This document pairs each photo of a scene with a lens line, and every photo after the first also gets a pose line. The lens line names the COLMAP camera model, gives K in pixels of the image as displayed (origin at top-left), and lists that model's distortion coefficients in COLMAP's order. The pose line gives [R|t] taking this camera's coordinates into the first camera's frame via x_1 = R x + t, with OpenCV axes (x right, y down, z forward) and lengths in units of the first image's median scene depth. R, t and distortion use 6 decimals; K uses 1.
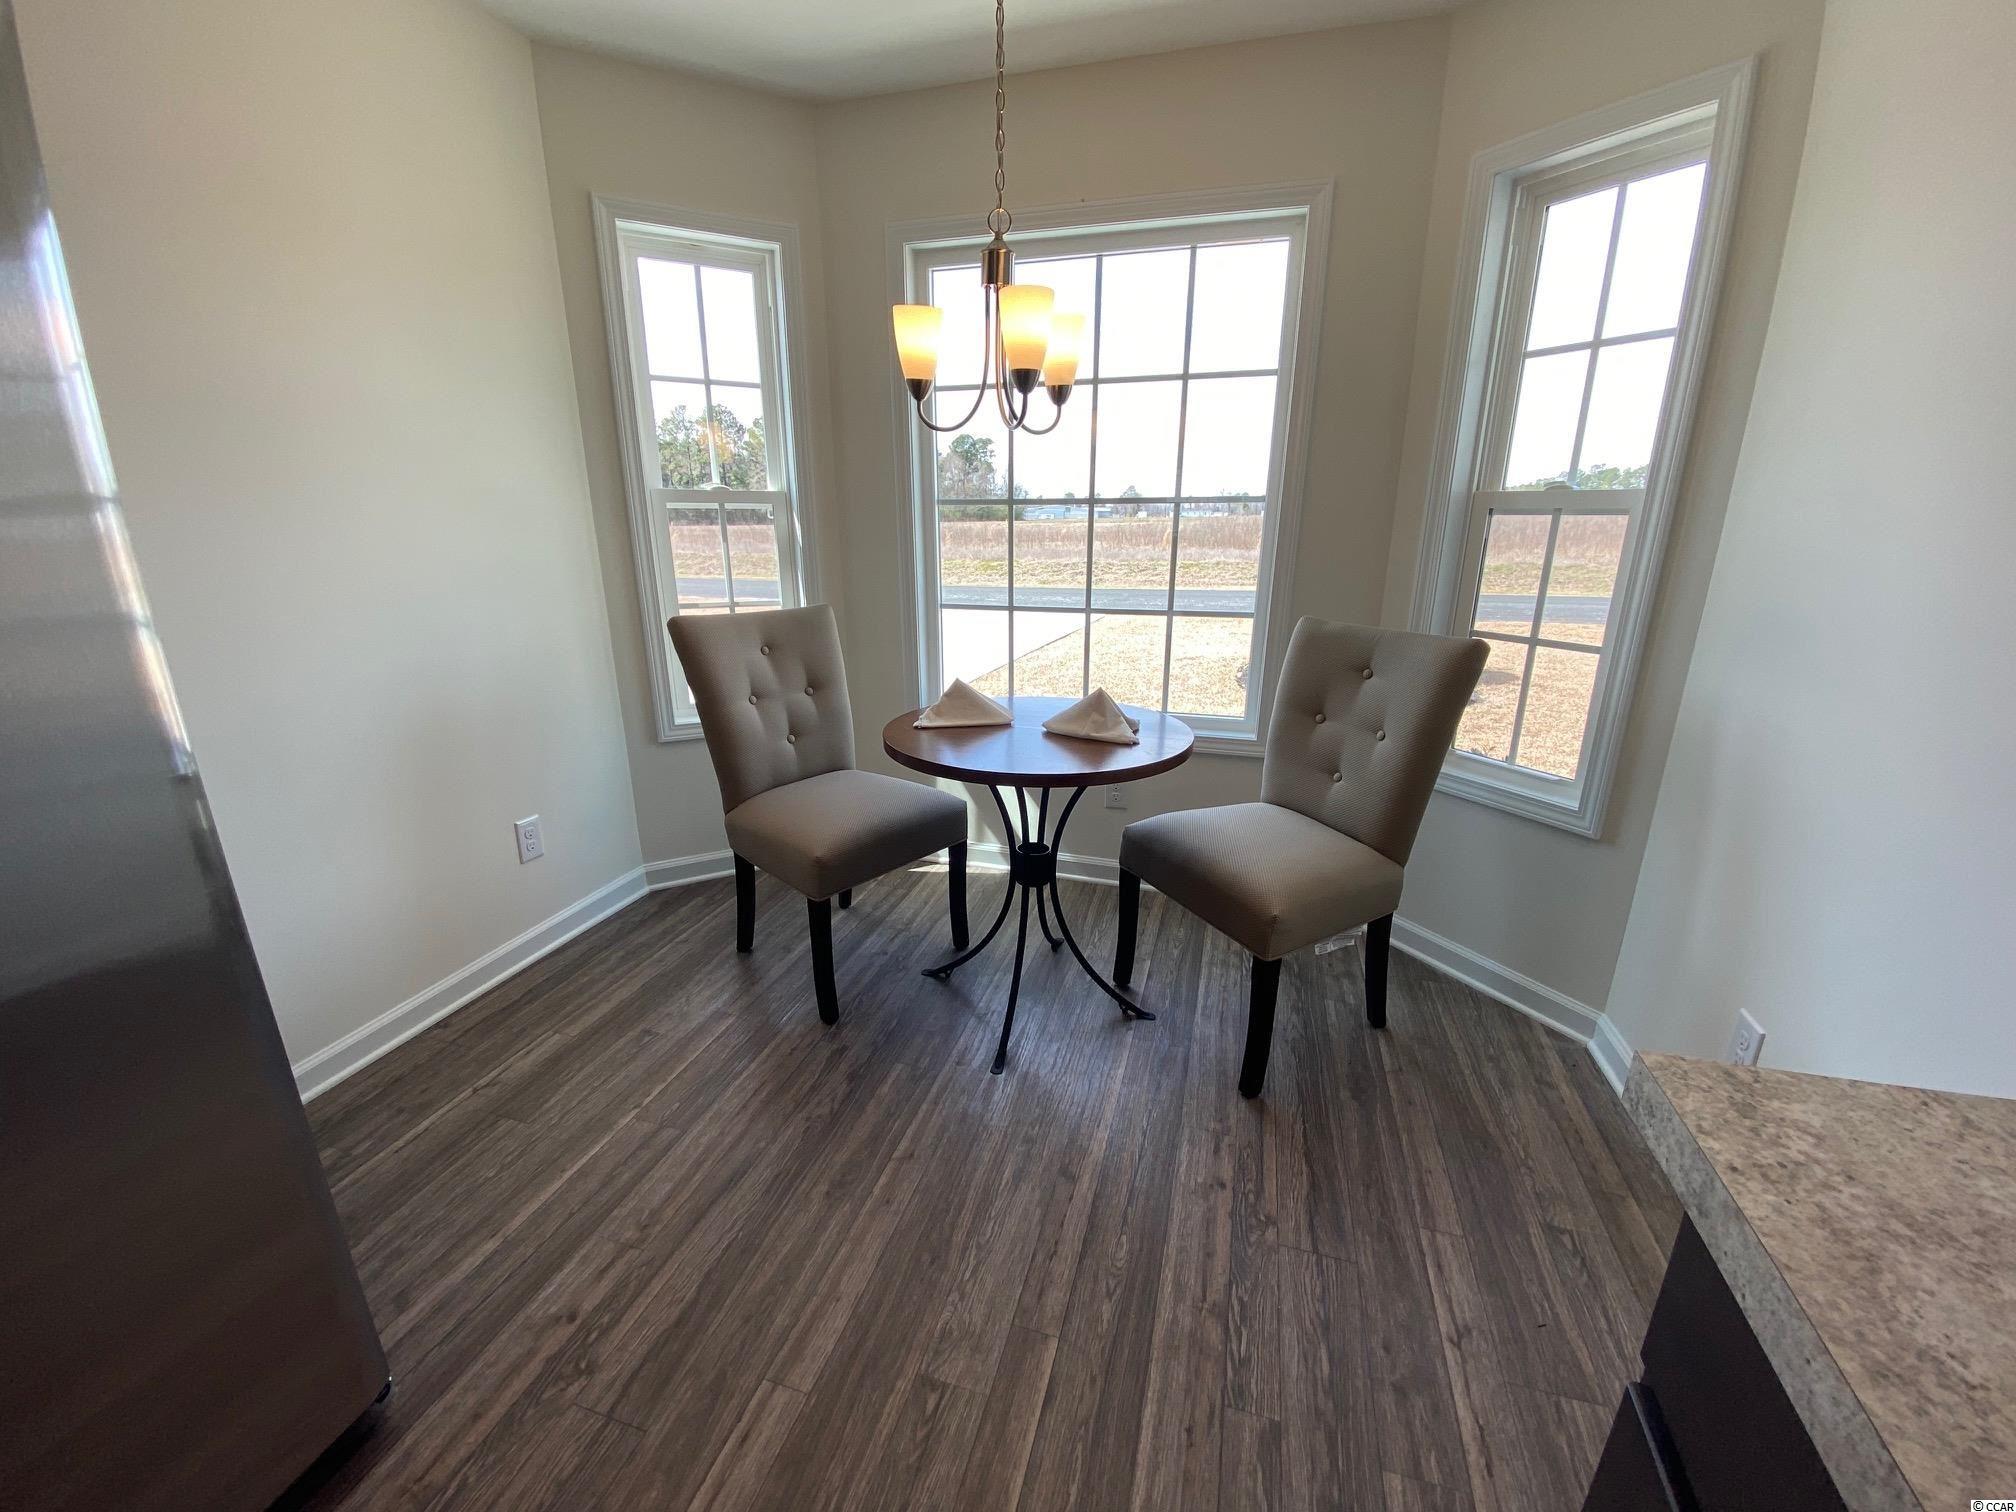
lens RADIAL K [[807.6, 0, 1008.0], [0, 807.6, 756.0], [0, 0, 1]] dist [-0.007908, -0.010109]
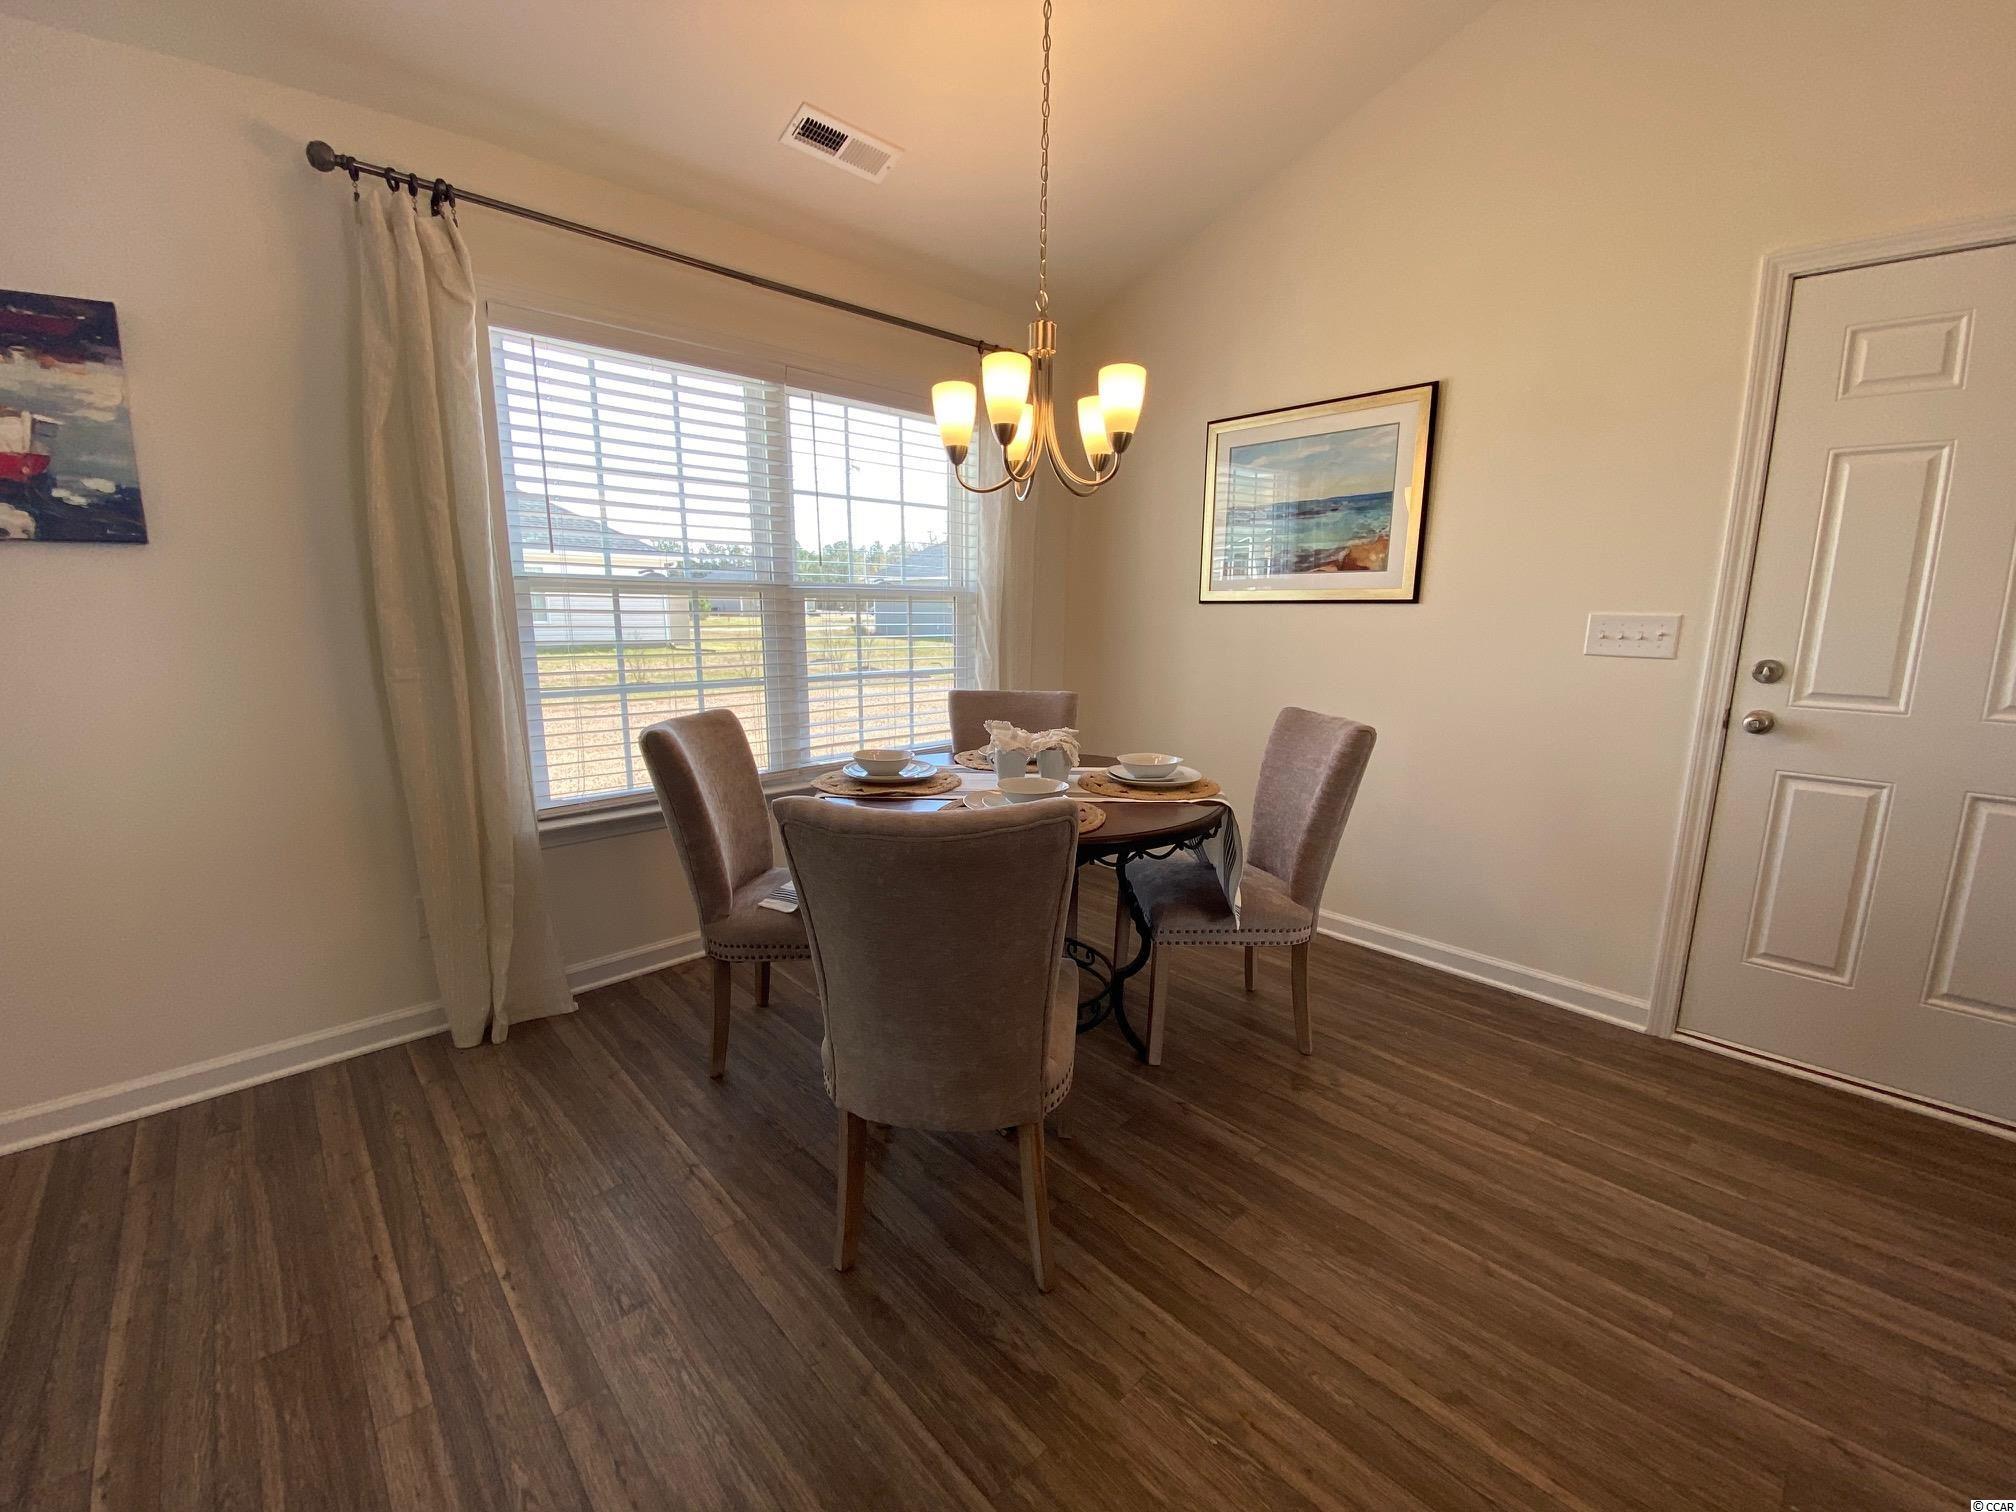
lens RADIAL K [[807.6, 0, 1008.0], [0, 807.6, 756.0], [0, 0, 1]] dist [-0.007908, -0.010109]
pose [[-0.498827, 0.156905, -0.852381, 0.393265], [-0.254977, 0.913387, 0.317351, -0.364894], [0.828347, 0.375640, -0.415615, 1.270304]]
